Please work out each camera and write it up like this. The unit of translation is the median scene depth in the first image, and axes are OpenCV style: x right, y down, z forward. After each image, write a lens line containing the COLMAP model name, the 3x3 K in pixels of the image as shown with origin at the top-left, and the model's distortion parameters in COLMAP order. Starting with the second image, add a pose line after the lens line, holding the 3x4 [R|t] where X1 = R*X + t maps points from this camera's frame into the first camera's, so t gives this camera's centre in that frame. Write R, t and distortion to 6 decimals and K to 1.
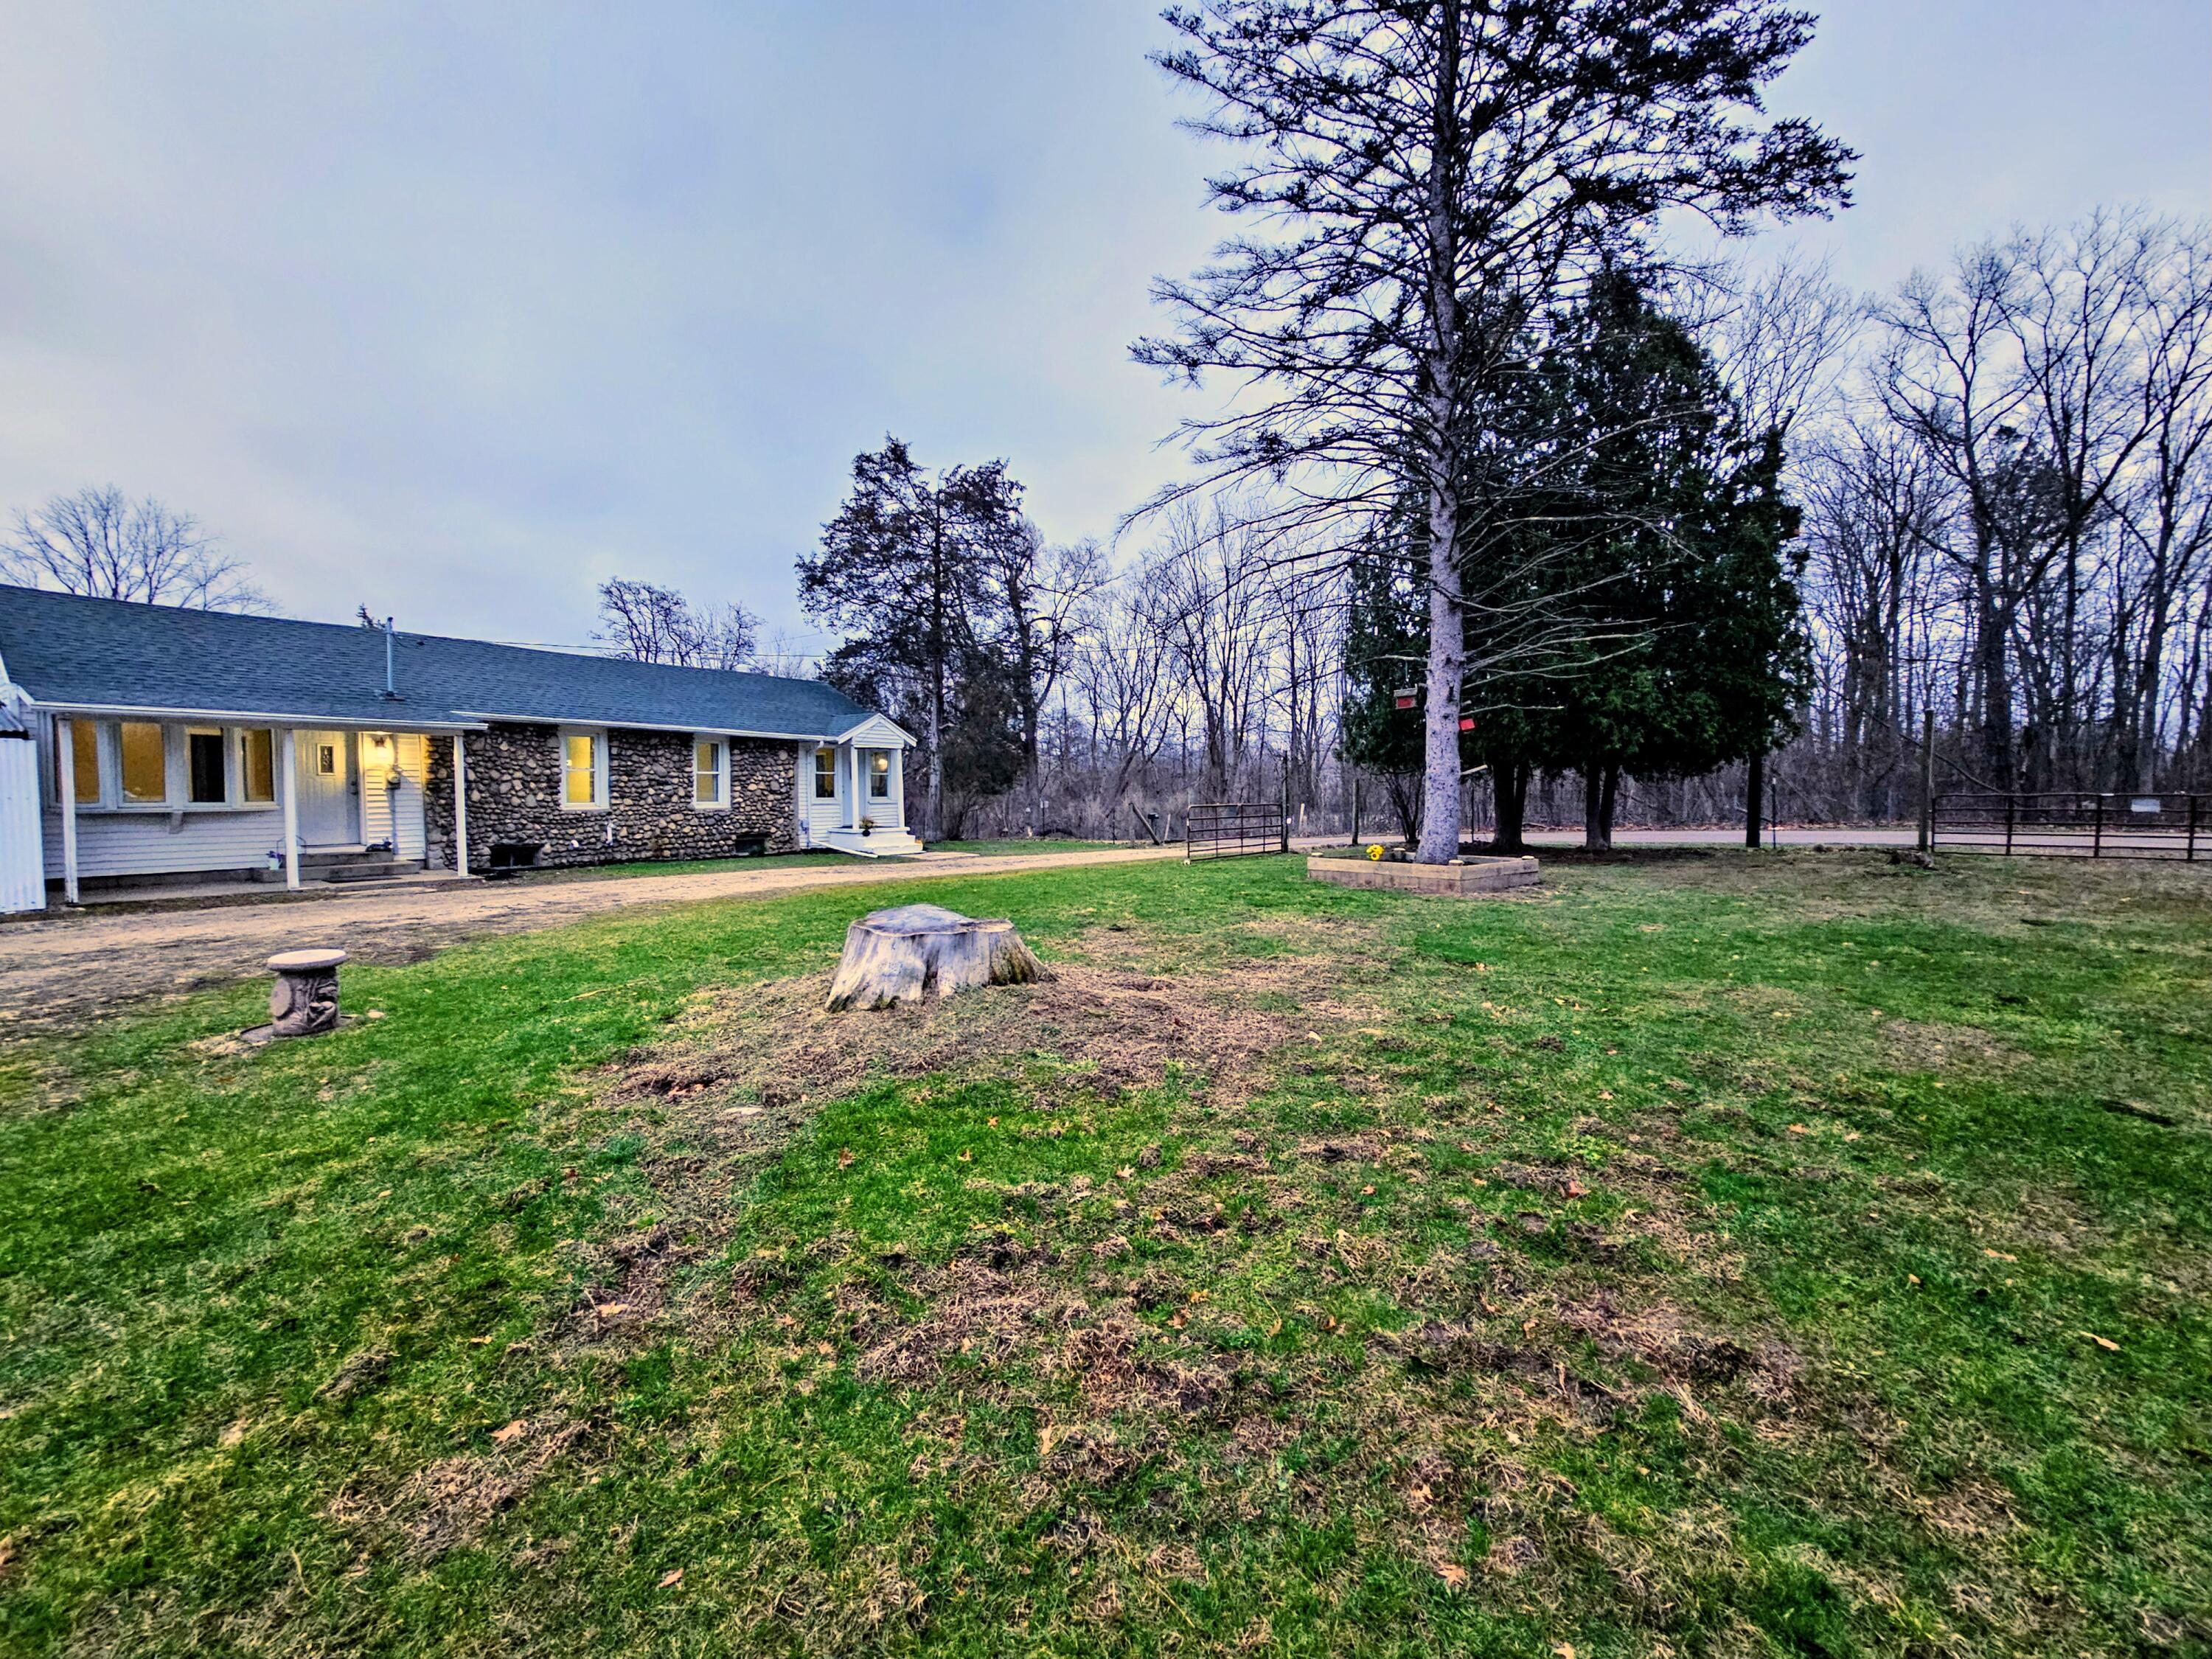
lens RADIAL K [[890.8, 0, 1089.6], [0, 890.8, 835.9], [0, 0, 1]] dist [-0.000343, -0.000127]
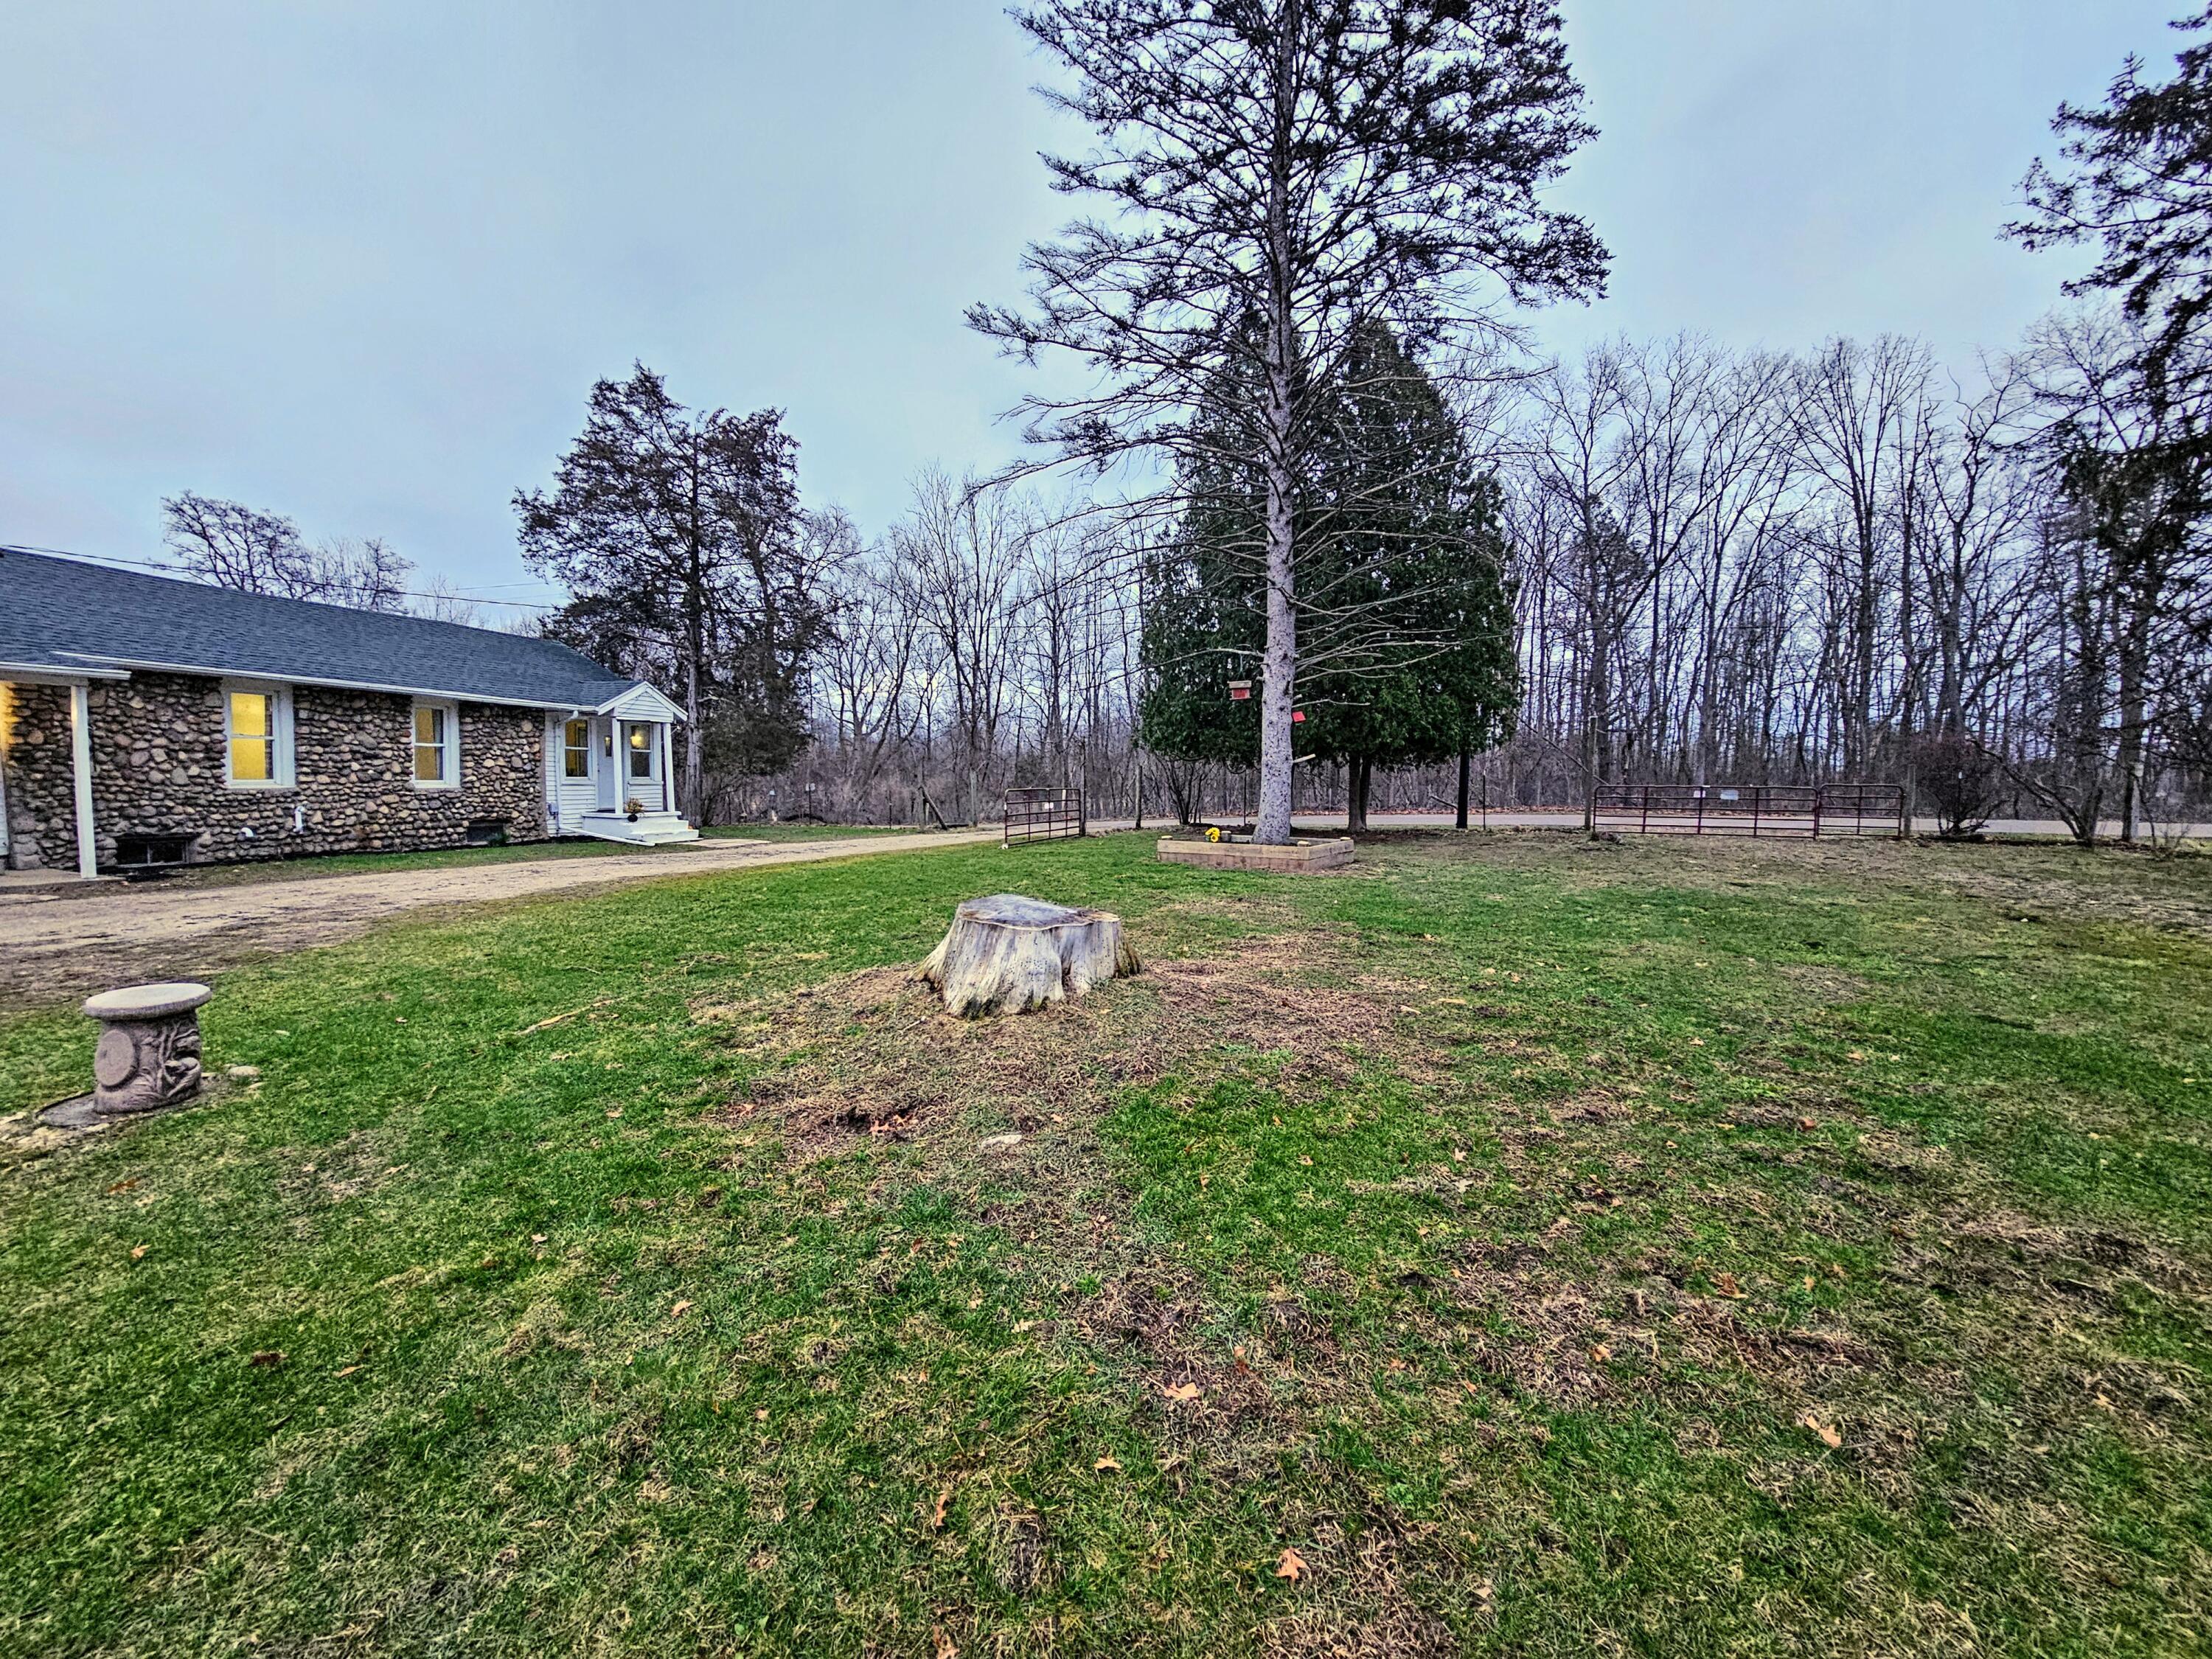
lens RADIAL K [[890.8, 0, 1083.2], [0, 890.8, 835.2], [0, 0, 1]] dist [-0.000343, -0.000127]
pose [[0.950488, -0.008326, 0.310650, -0.132288], [0.003237, 0.999852, 0.016893, 0.000465], [-0.310745, -0.015051, 0.950374, 0.038567]]
